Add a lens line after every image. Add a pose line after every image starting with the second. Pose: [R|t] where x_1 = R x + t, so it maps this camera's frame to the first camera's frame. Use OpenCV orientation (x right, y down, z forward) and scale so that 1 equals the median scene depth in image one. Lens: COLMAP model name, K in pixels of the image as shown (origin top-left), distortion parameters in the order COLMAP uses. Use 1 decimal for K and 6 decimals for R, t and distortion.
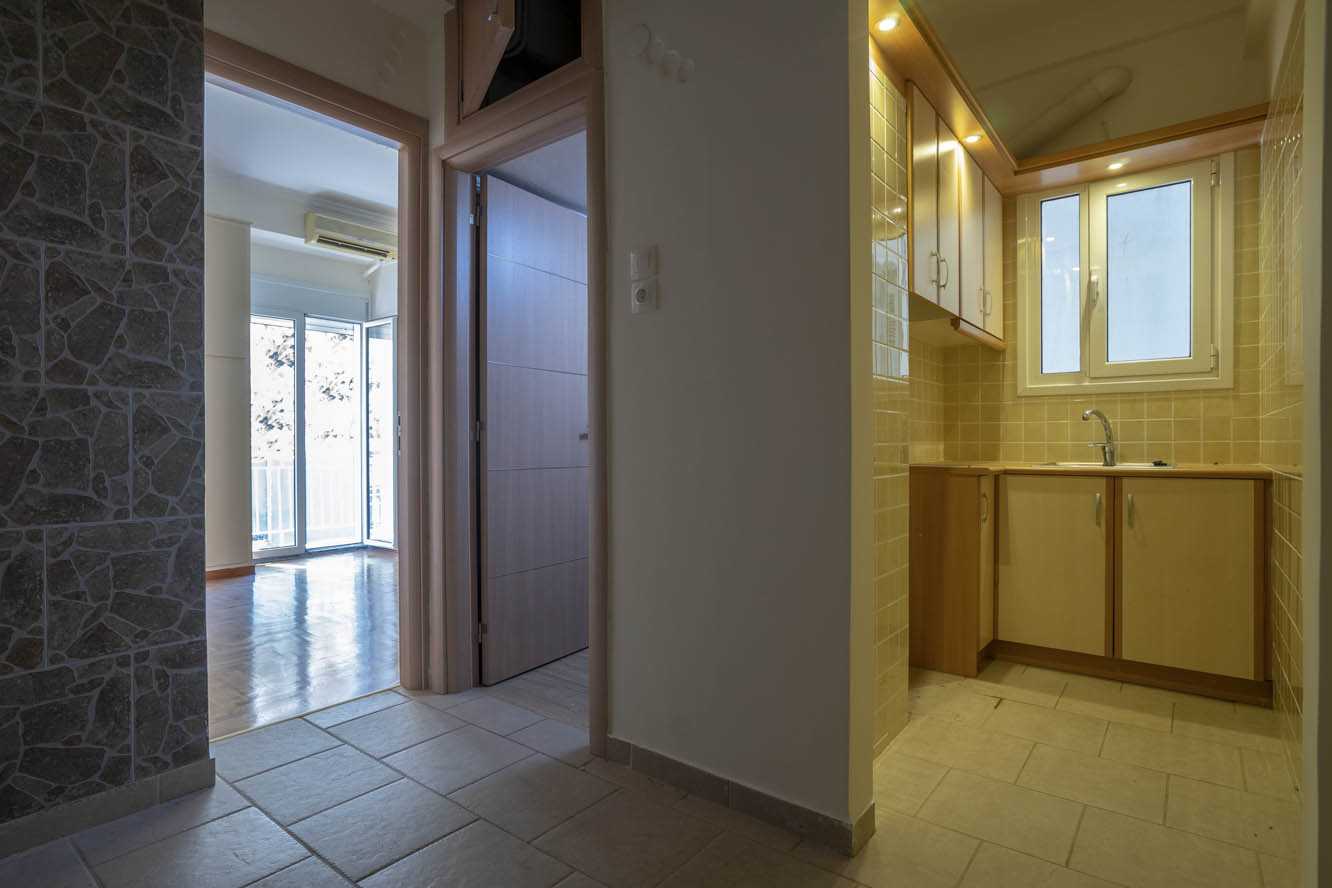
lens RADIAL K [[681.8, 0, 663.8], [0, 681.8, 448.9], [0, 0, 1]] dist [-0.039874, 0.026123]
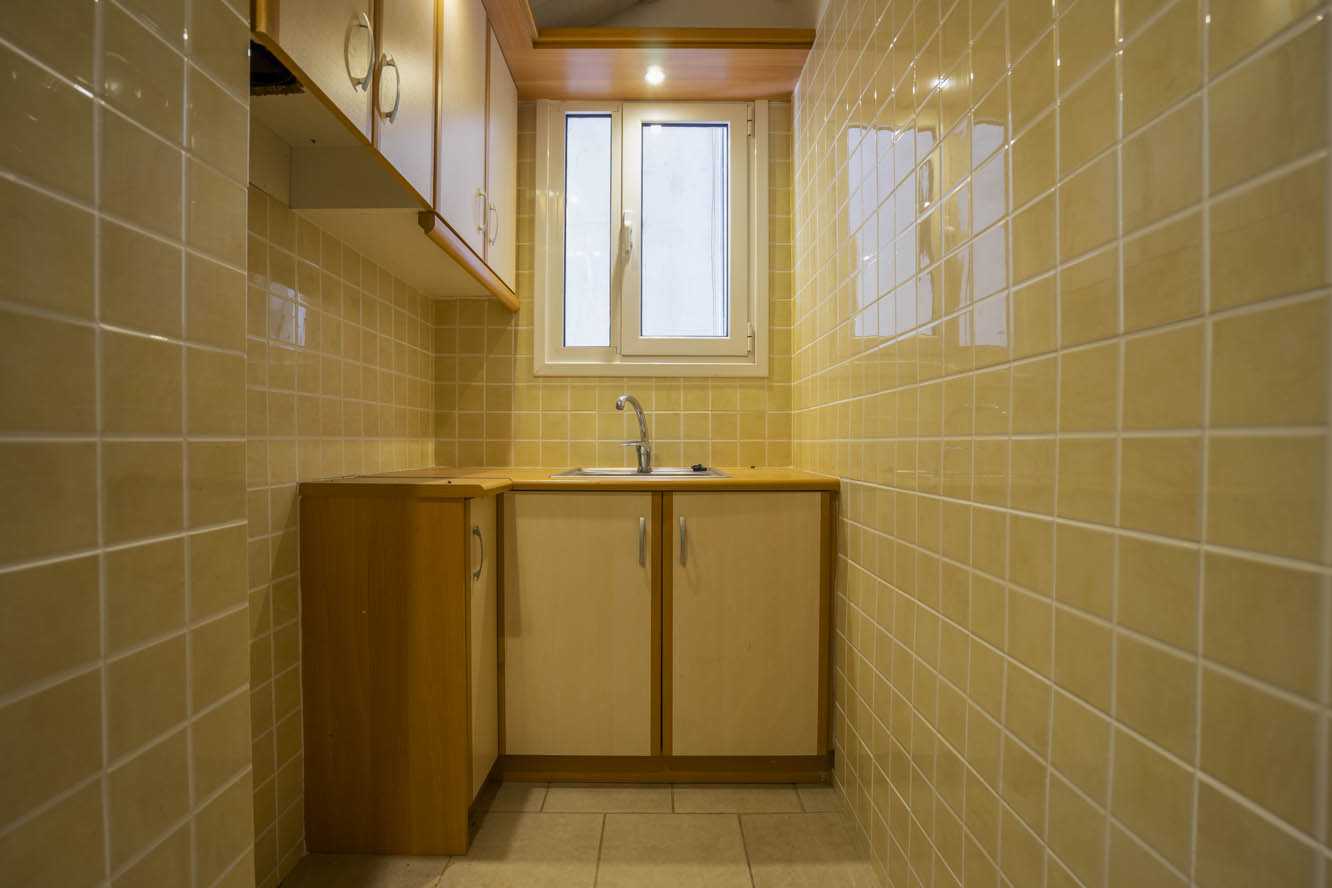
lens RADIAL K [[618.3, 0, 666.0], [0, 618.3, 444.0], [0, 0, 1]] dist [-0.050211, 0.000231]
pose [[0.776841, 0.002182, 0.629693, 0.254779], [0.000087, 0.999994, -0.003573, -0.003672], [-0.629697, 0.002830, 0.776836, 0.466092]]
